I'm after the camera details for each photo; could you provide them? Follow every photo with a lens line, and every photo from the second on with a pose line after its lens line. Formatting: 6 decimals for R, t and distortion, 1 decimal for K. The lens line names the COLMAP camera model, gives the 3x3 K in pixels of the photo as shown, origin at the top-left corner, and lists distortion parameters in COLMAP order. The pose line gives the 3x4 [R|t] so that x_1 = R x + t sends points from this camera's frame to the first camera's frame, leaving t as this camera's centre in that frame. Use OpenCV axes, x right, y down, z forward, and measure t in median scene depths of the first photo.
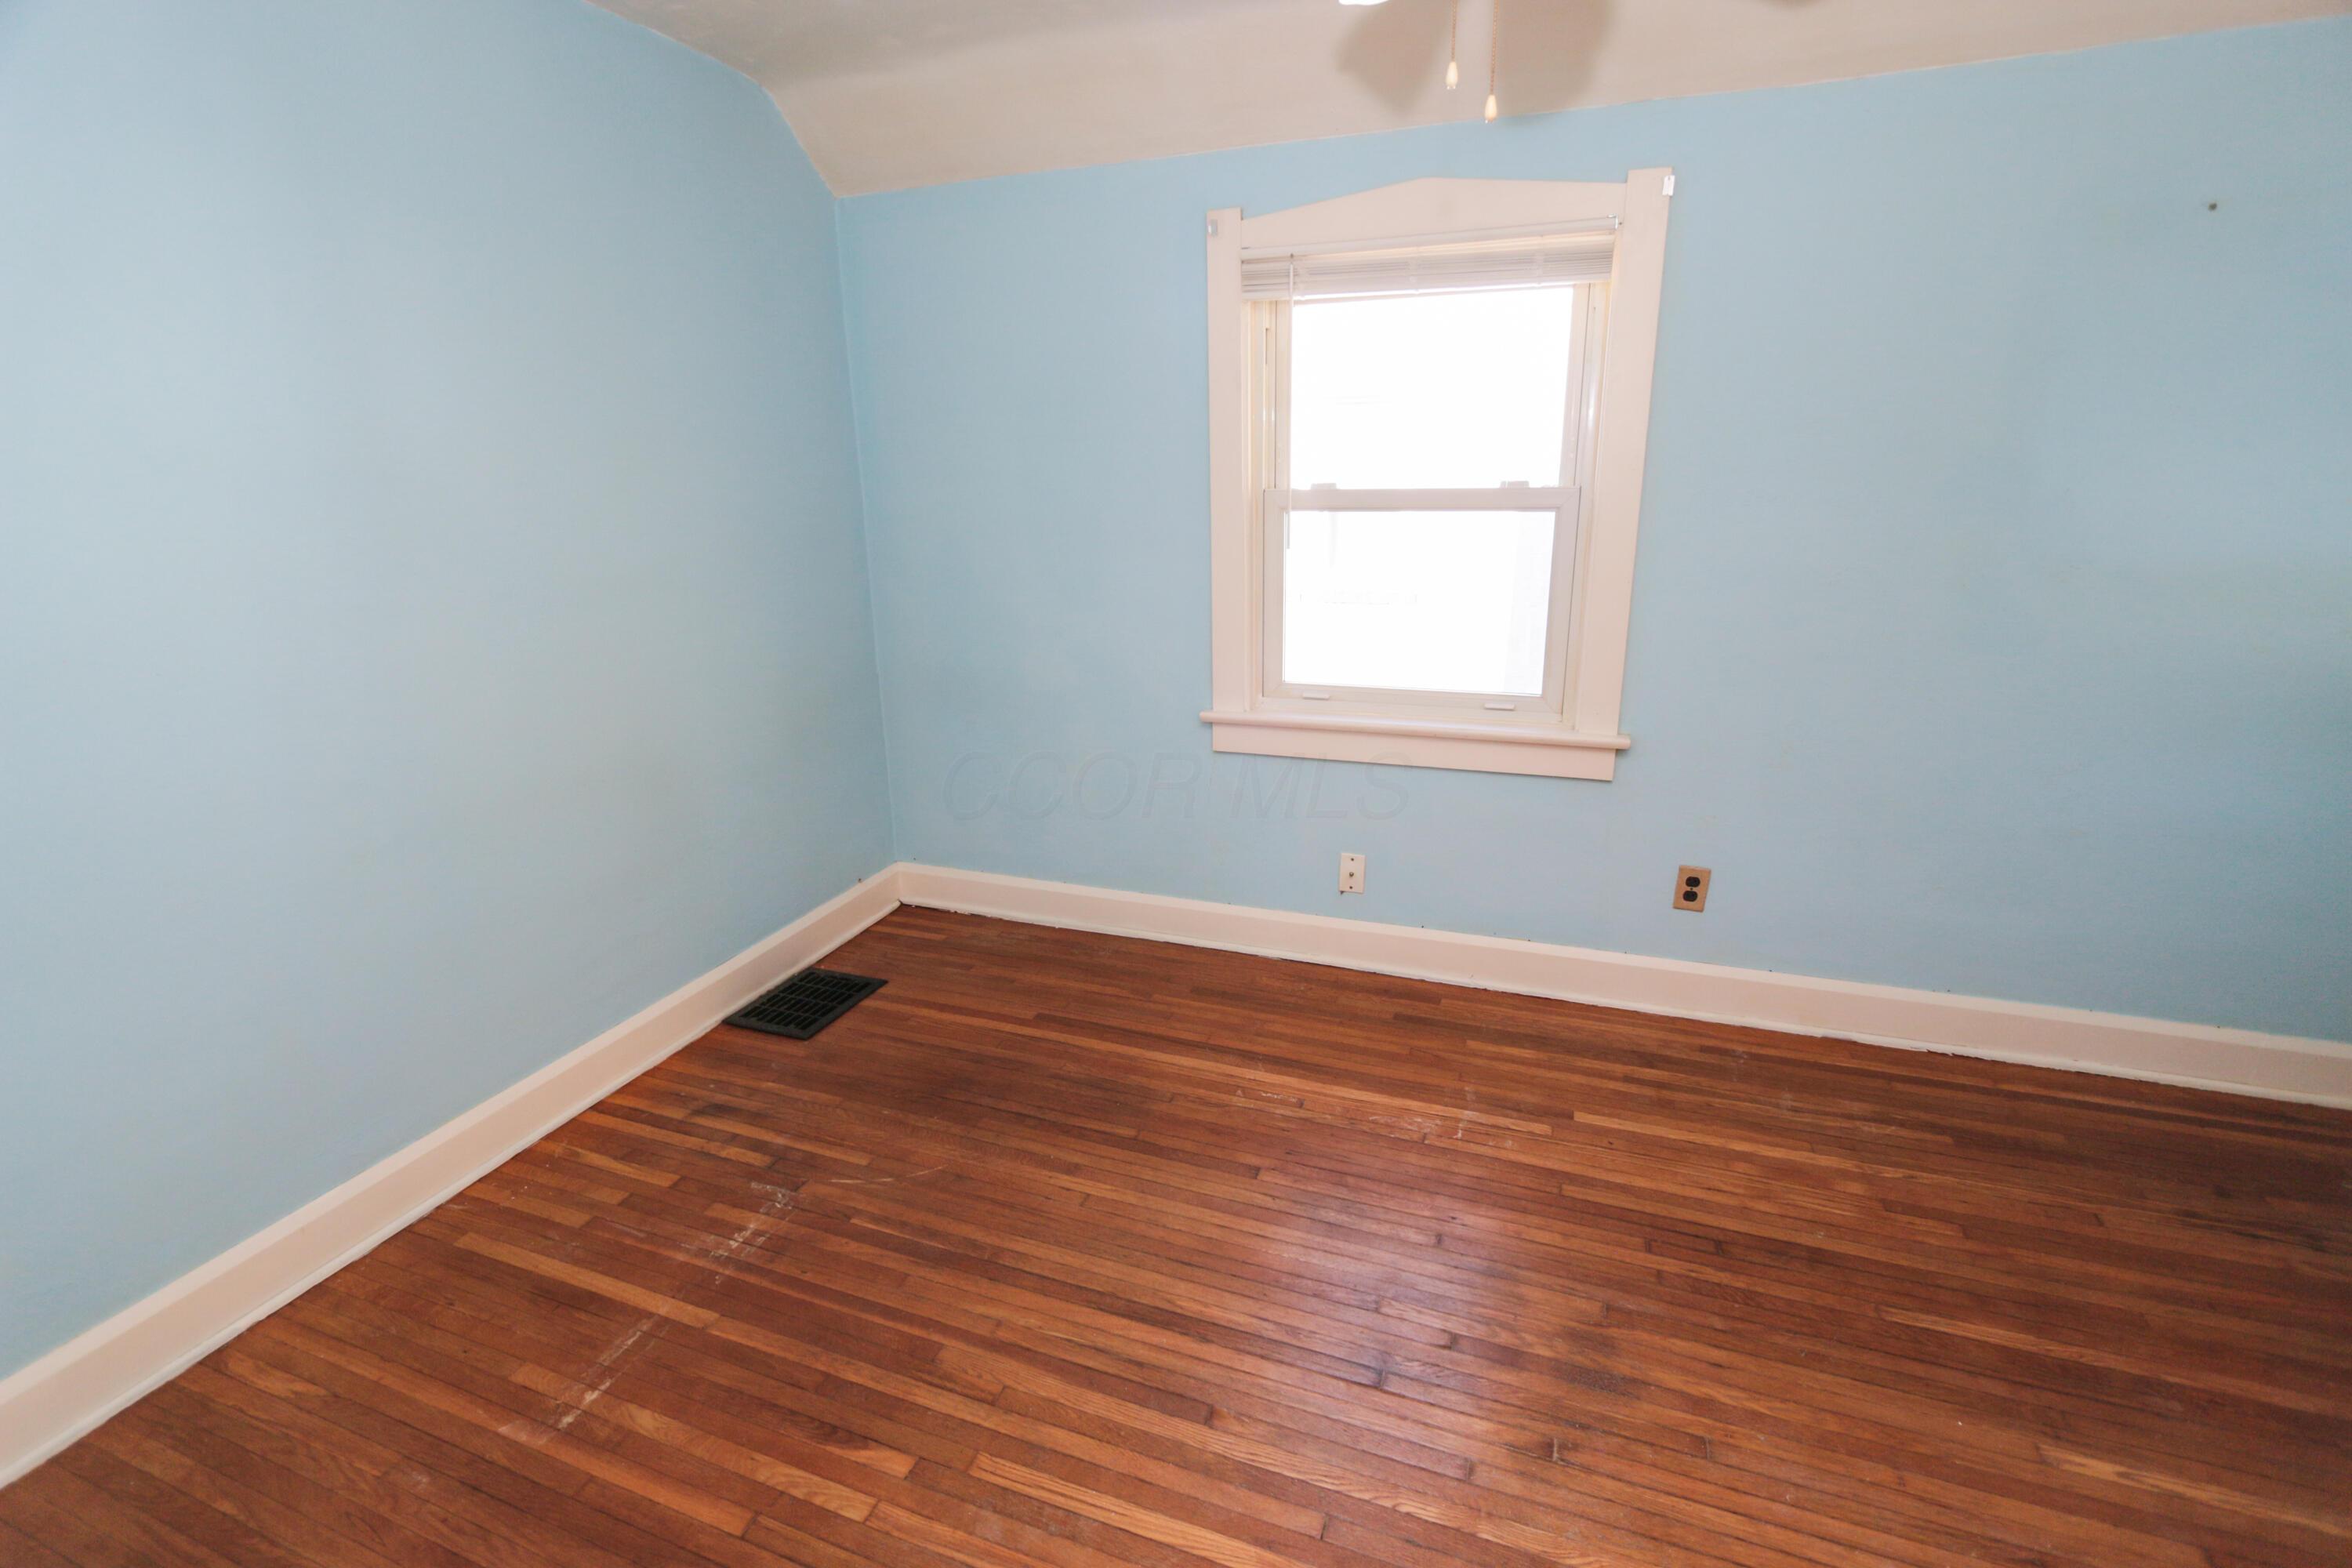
lens RADIAL K [[1089.1, 0, 1176.0], [0, 1089.1, 784.0], [0, 0, 1]] dist [-0.014766, 0.000771]
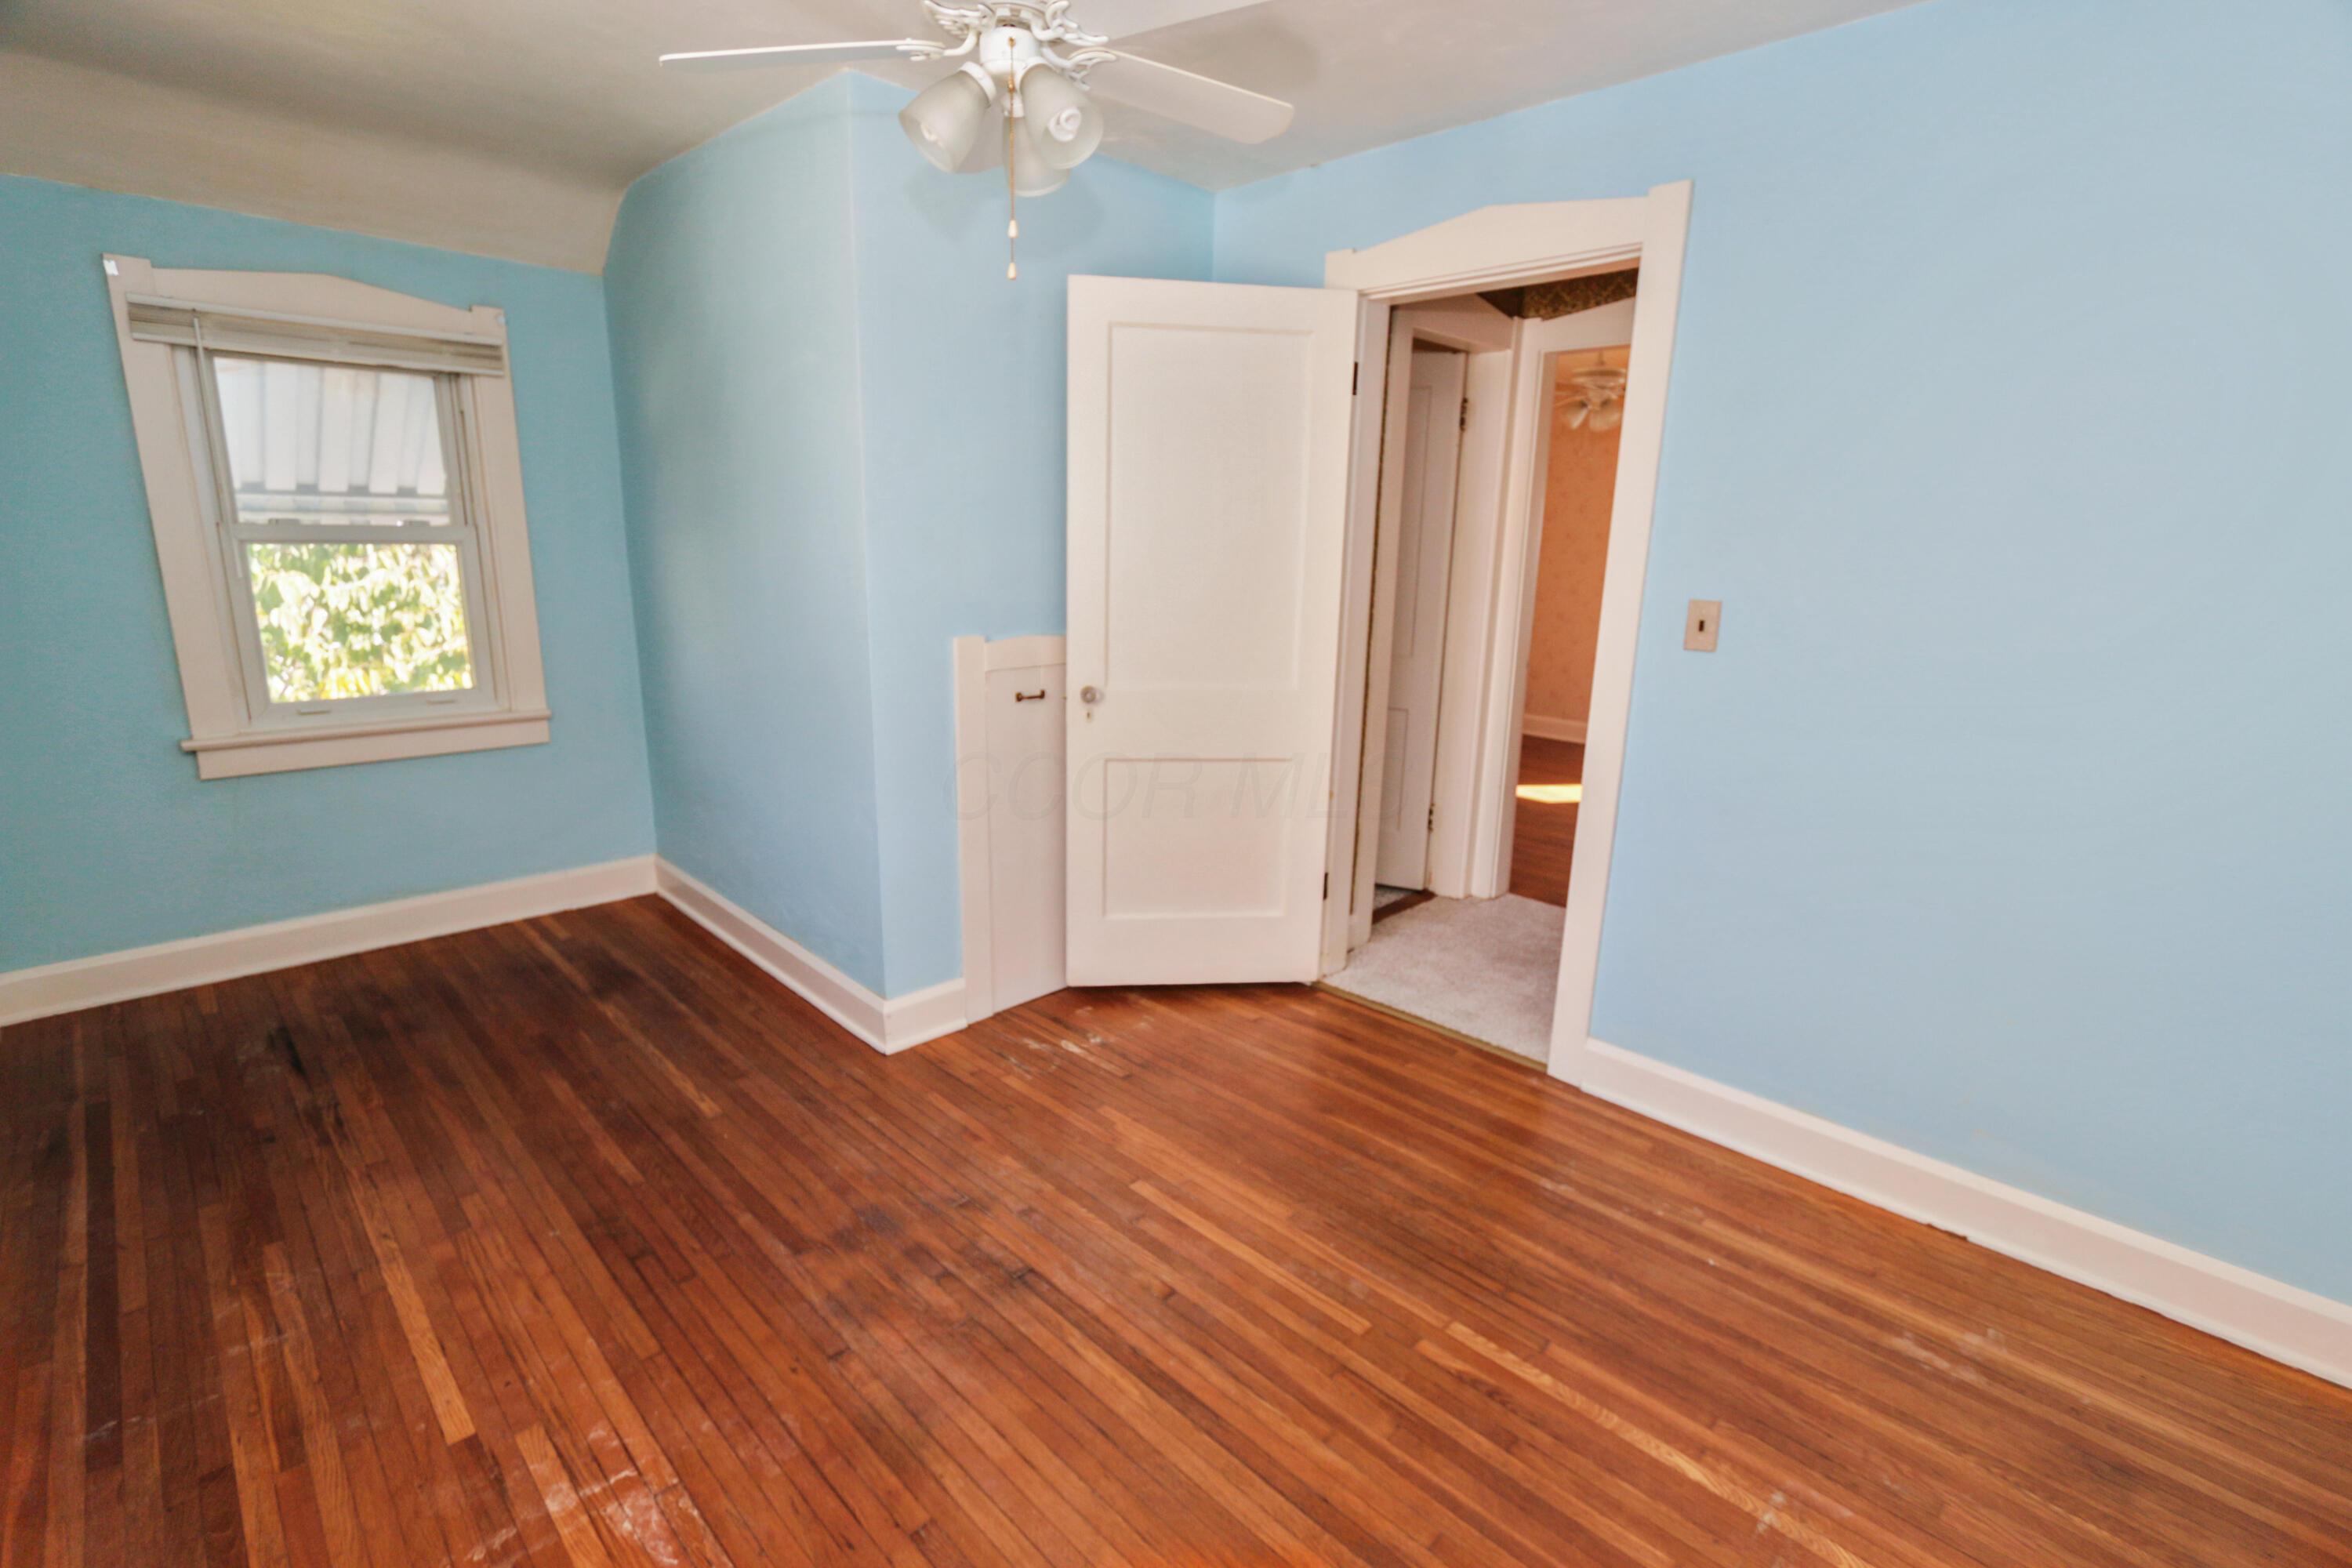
lens RADIAL K [[1089.1, 0, 1176.0], [0, 1089.1, 784.0], [0, 0, 1]] dist [-0.014766, 0.000771]
pose [[-0.914540, -0.096048, 0.392926, -0.356262], [0.105103, 0.881608, 0.460131, -0.423485], [-0.390601, 0.462106, -0.796171, 1.534378]]
